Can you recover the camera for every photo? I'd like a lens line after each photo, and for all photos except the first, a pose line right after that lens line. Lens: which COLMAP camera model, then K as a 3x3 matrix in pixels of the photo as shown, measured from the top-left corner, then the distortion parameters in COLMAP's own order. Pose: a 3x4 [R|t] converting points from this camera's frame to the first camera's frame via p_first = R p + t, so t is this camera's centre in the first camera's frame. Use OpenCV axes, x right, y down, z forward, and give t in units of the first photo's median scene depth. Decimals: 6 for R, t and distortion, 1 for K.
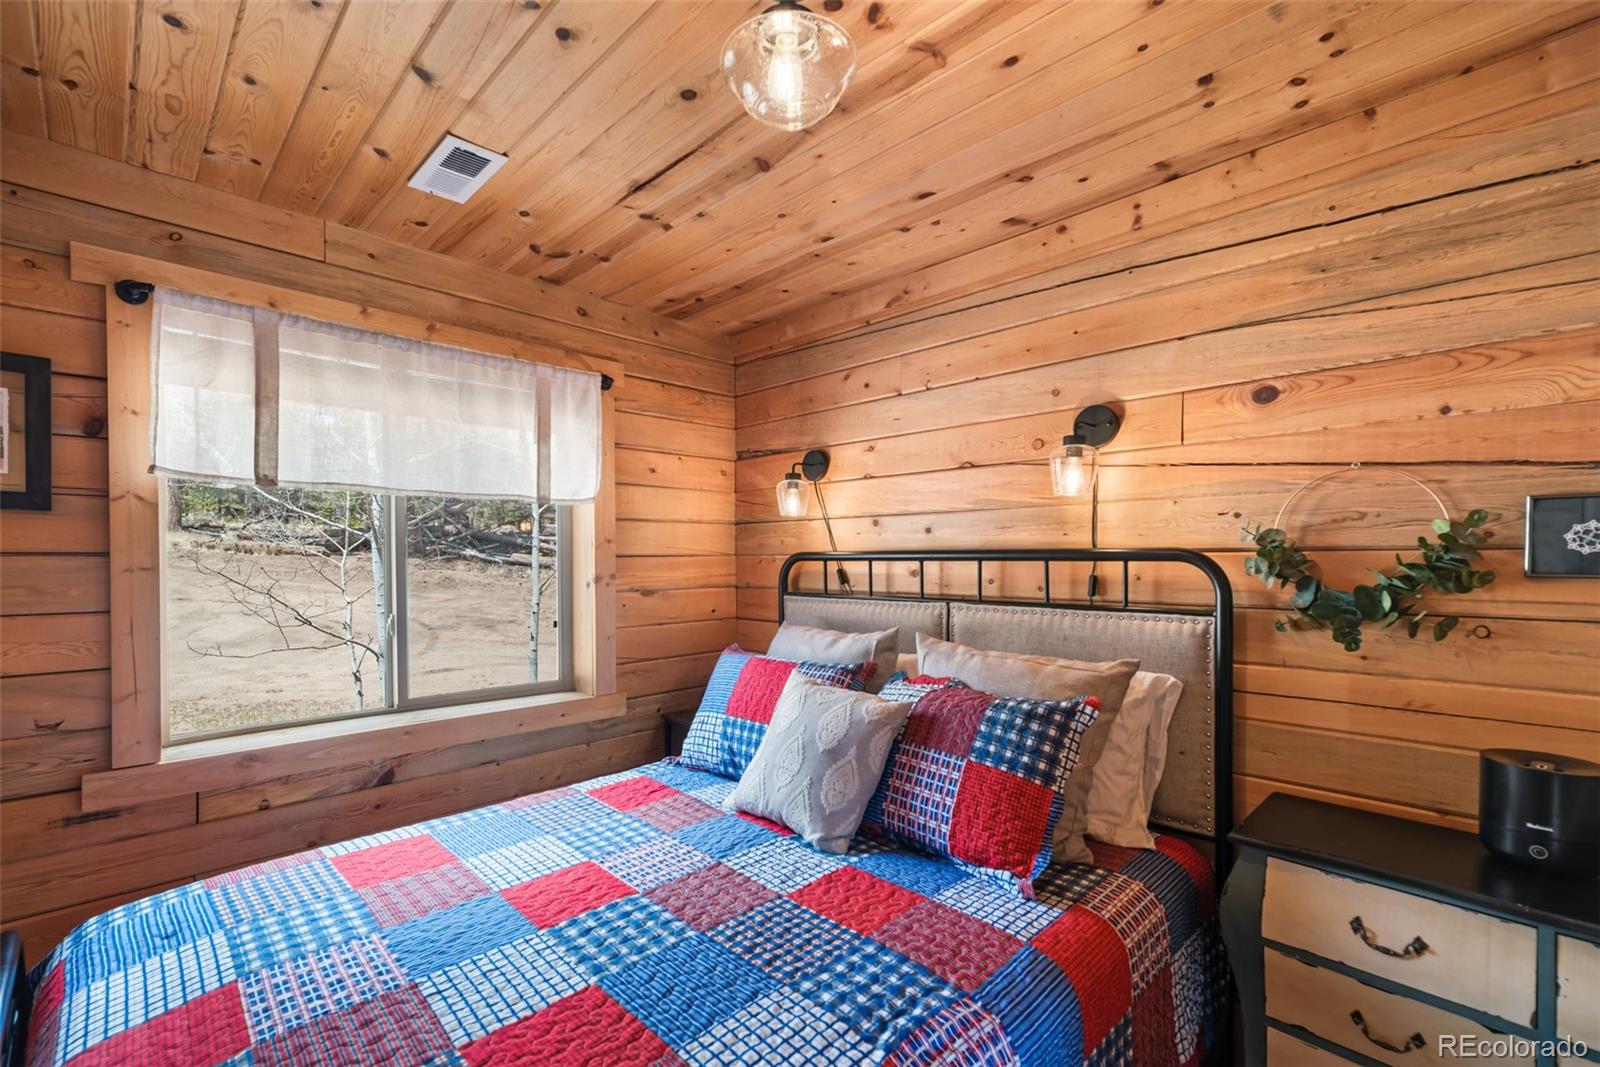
lens RADIAL K [[699.9, 0, 802.6], [0, 699.9, 566.8], [0, 0, 1]] dist [0.009235, 0.000567]
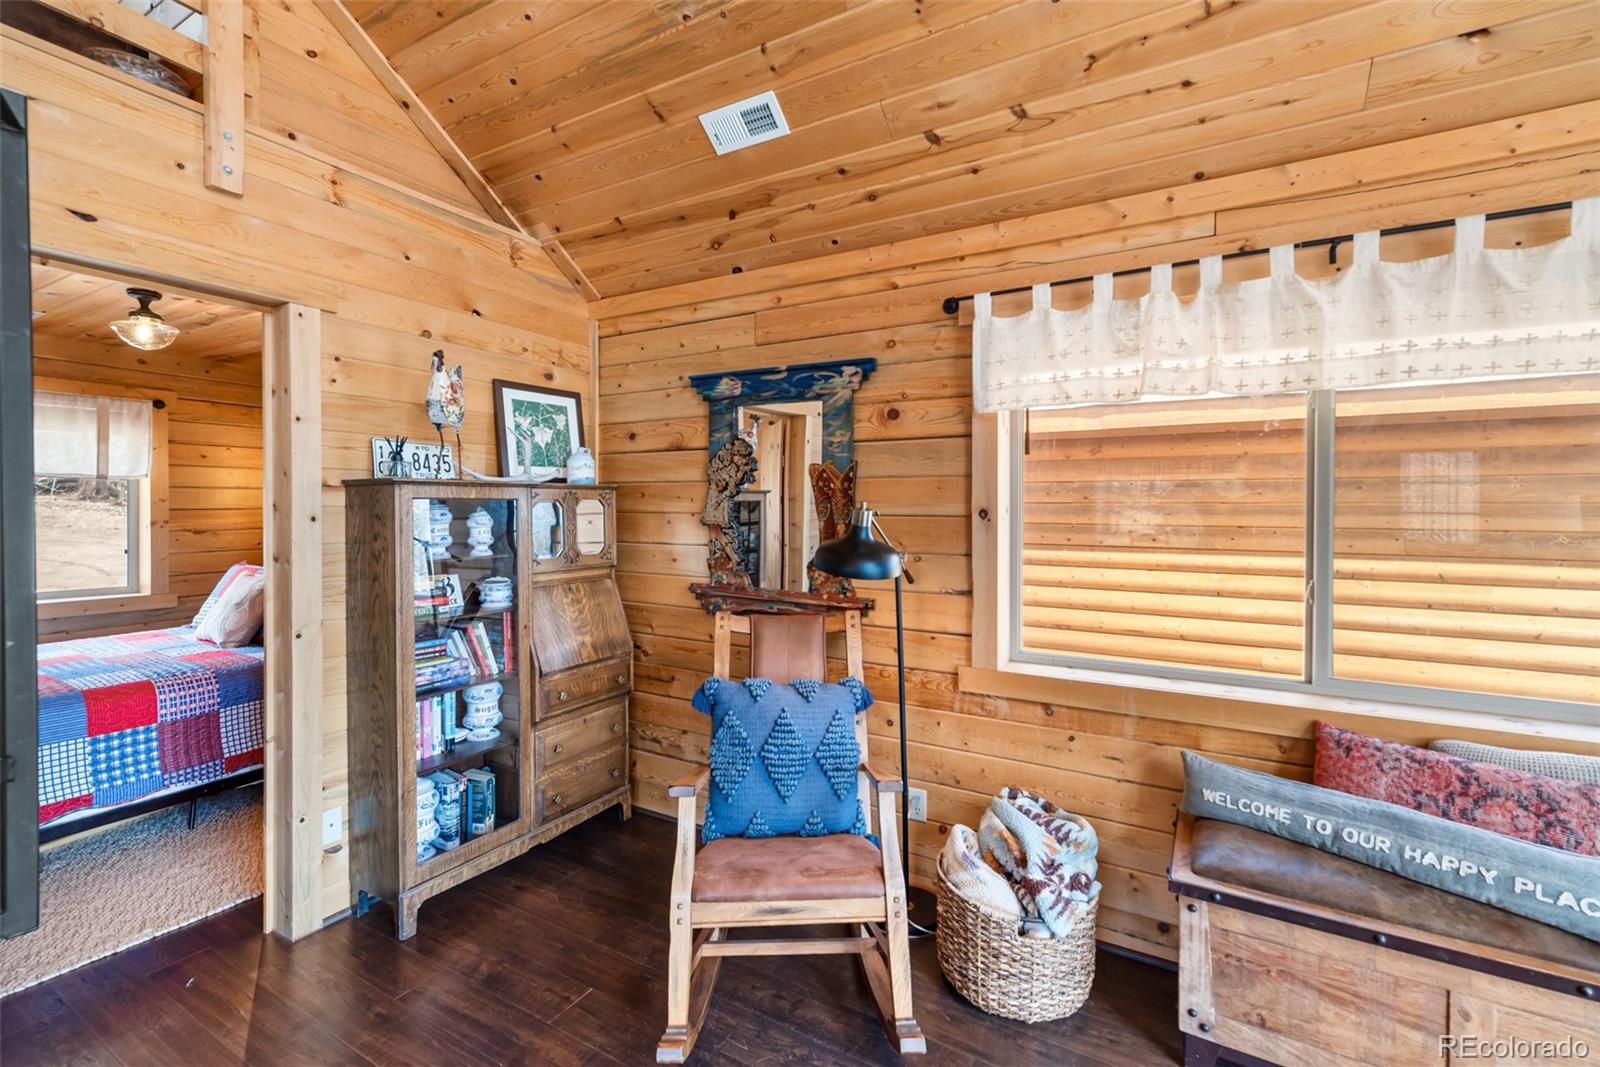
lens RADIAL K [[699.9, 0, 793.7], [0, 699.9, 517.6], [0, 0, 1]] dist [0.009235, 0.000567]
pose [[0.969818, 0.005372, 0.243769, 1.063401], [-0.005540, 0.999985, 0.000003, -0.006087], [-0.243765, -0.001354, 0.969833, -1.359620]]
